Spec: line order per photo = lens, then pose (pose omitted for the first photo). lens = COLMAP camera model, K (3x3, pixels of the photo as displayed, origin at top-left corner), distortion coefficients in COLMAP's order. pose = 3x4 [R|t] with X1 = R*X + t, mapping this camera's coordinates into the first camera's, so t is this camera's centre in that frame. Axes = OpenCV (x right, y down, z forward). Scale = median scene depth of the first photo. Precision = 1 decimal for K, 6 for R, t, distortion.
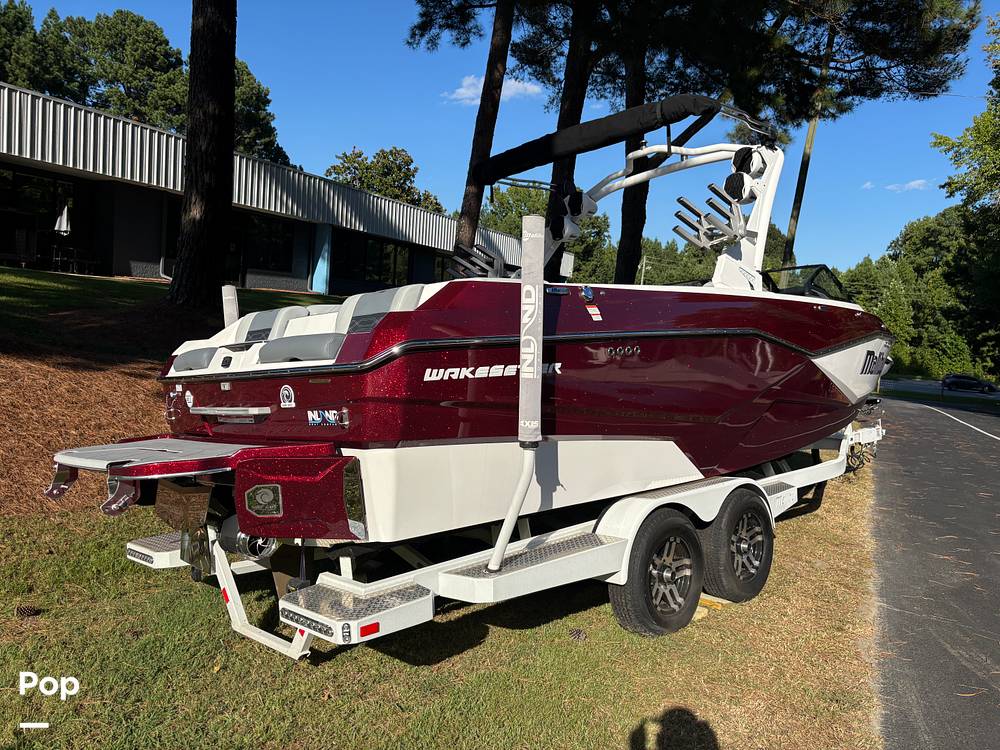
lens RADIAL K [[762.3, 0, 506.4], [0, 762.3, 375.5], [0, 0, 1]] dist [0.043824, -0.057537]
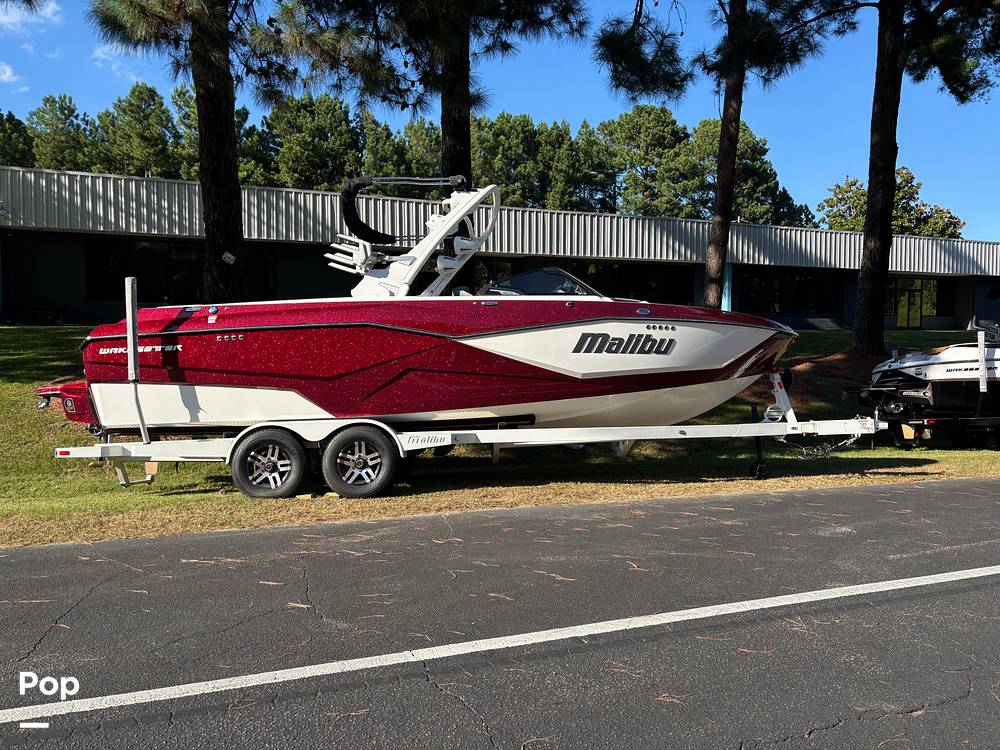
lens RADIAL K [[730.7, 0, 500.0], [0, 730.7, 375.0], [0, 0, 1]] dist [0.080987, -0.047522]
pose [[0.761650, -0.034466, -0.647072, 0.344172], [-0.000609, 0.998546, -0.053903, 0.029192], [0.647989, 0.041449, 0.760521, 0.013968]]
